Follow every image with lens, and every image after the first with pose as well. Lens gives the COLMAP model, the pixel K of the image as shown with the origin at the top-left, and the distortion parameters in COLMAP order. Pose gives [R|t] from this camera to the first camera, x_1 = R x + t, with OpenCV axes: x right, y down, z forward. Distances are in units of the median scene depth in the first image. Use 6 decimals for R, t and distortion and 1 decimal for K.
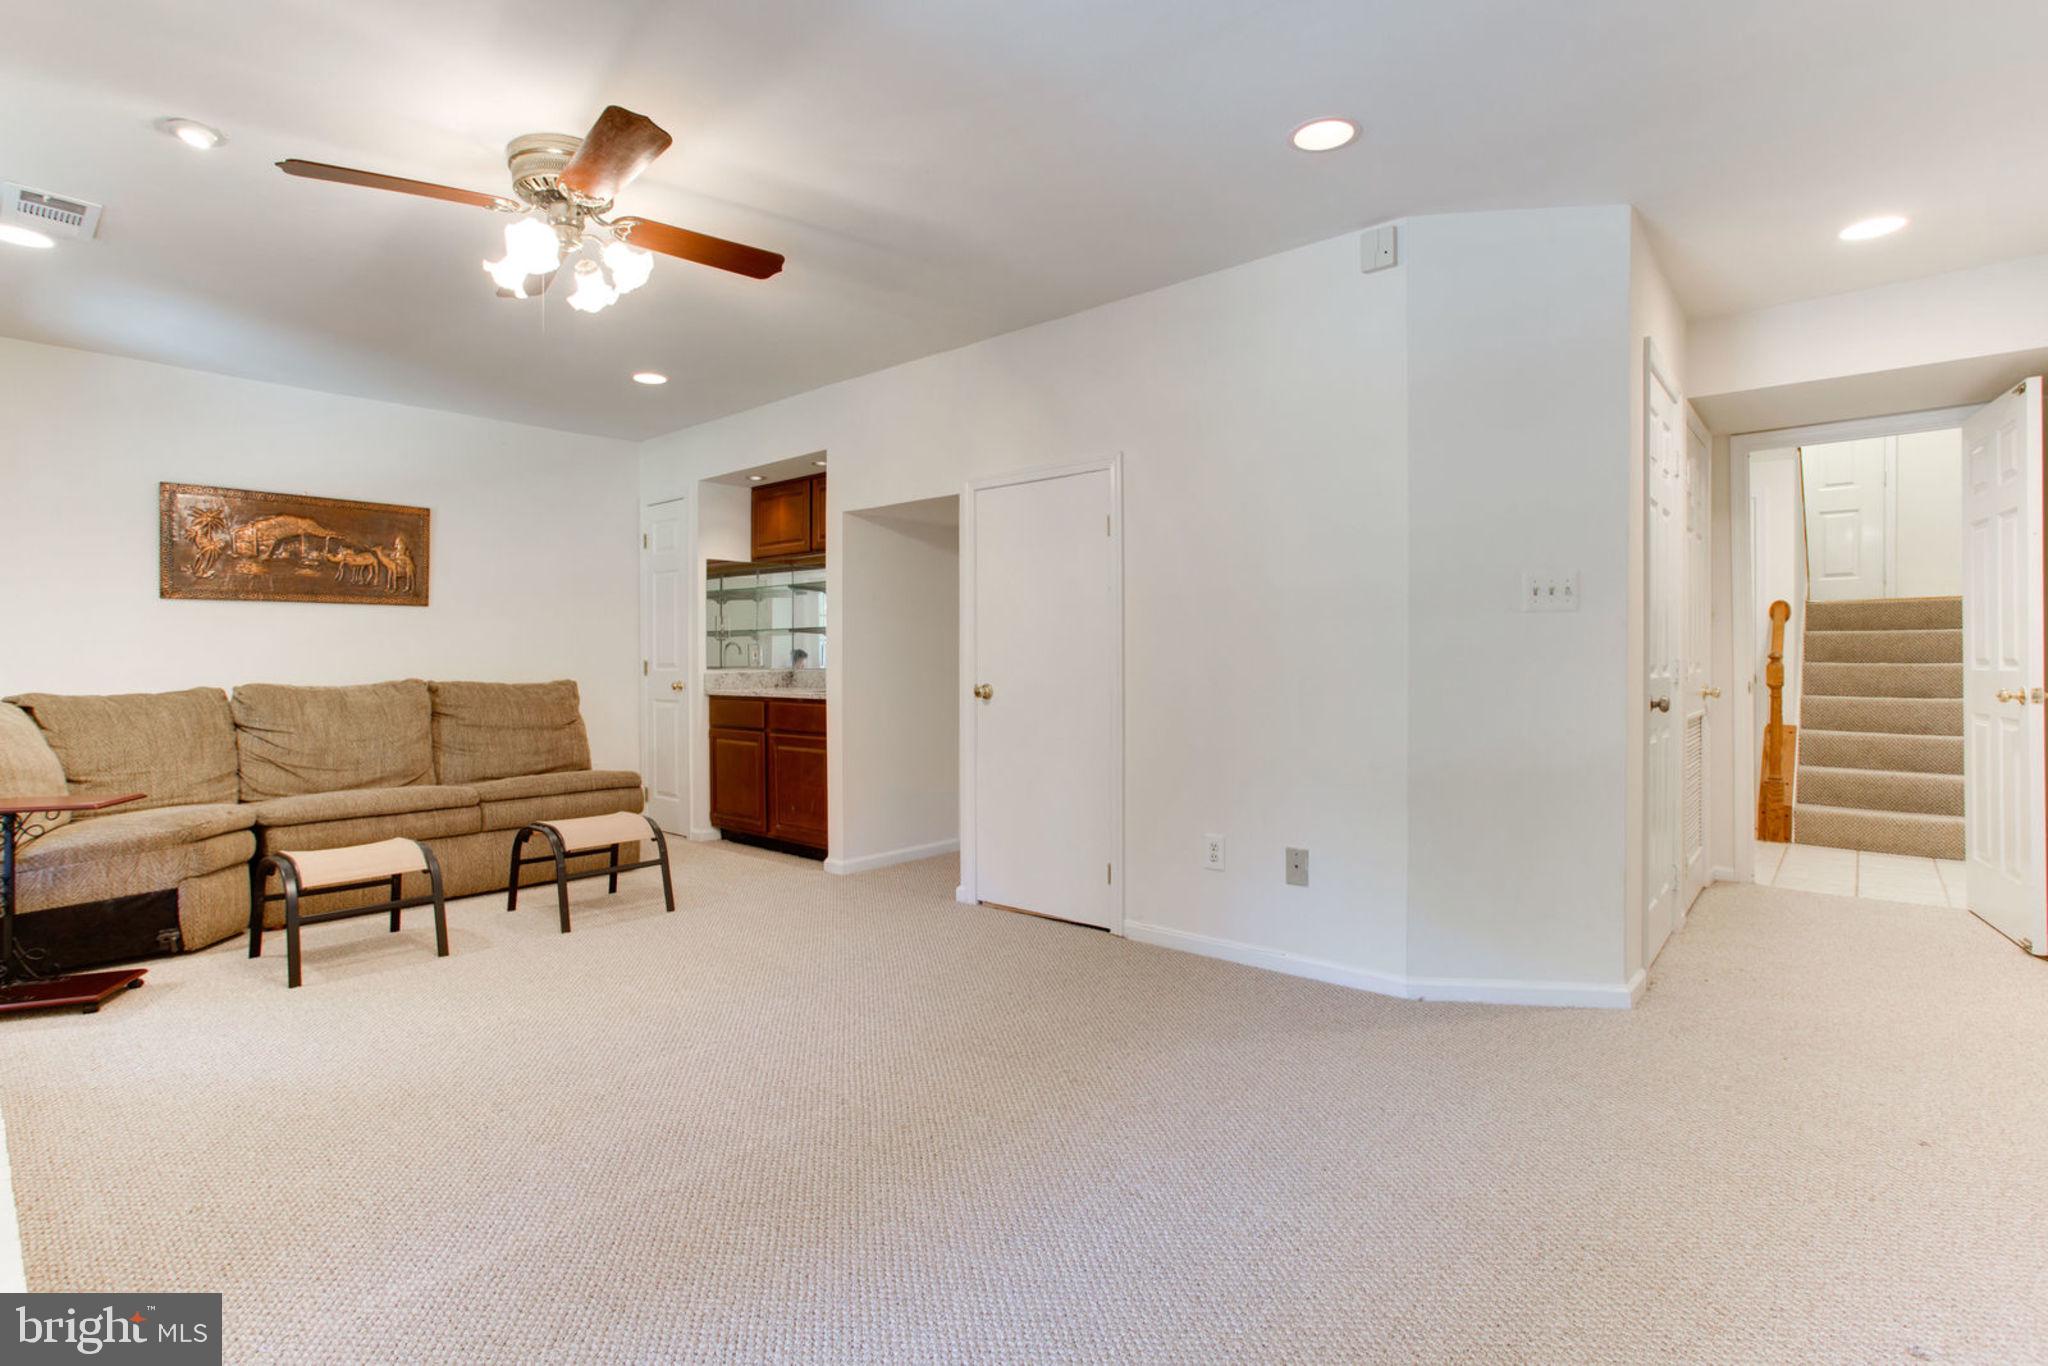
lens RADIAL K [[994.2, 0, 1020.6], [0, 994.2, 673.2], [0, 0, 1]] dist [-0.044698, 0.013480]
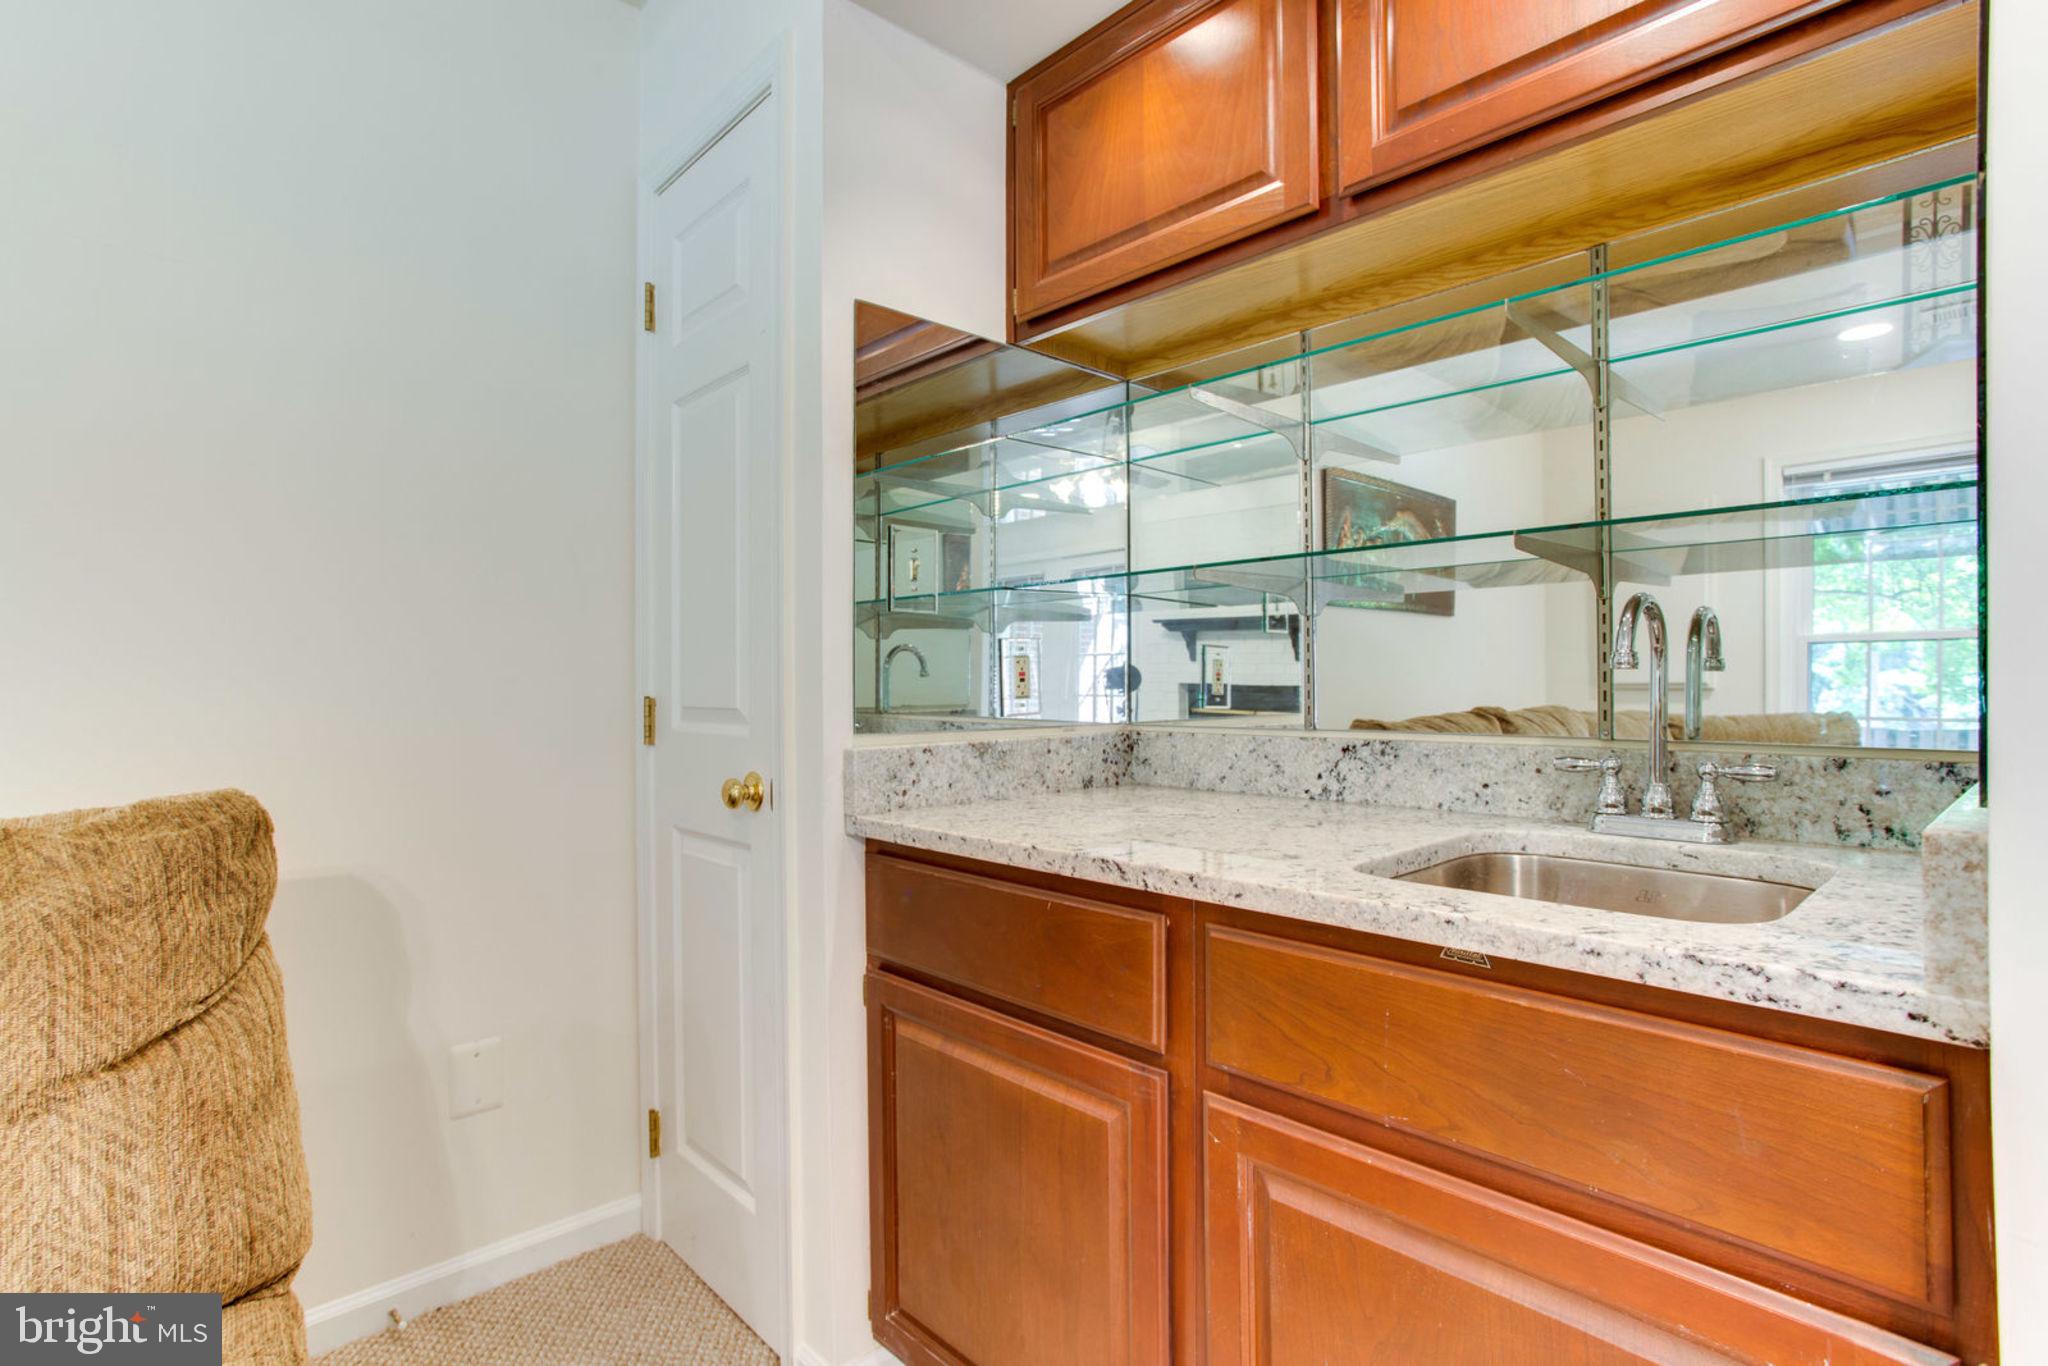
lens RADIAL K [[994.2, 0, 1018.0], [0, 994.2, 687.2], [0, 0, 1]] dist [-0.044698, 0.013480]
pose [[0.994234, -0.005882, -0.107072, -0.243593], [0.004684, 0.999924, -0.011430, -0.012083], [0.107131, 0.010862, 0.994186, 0.737585]]
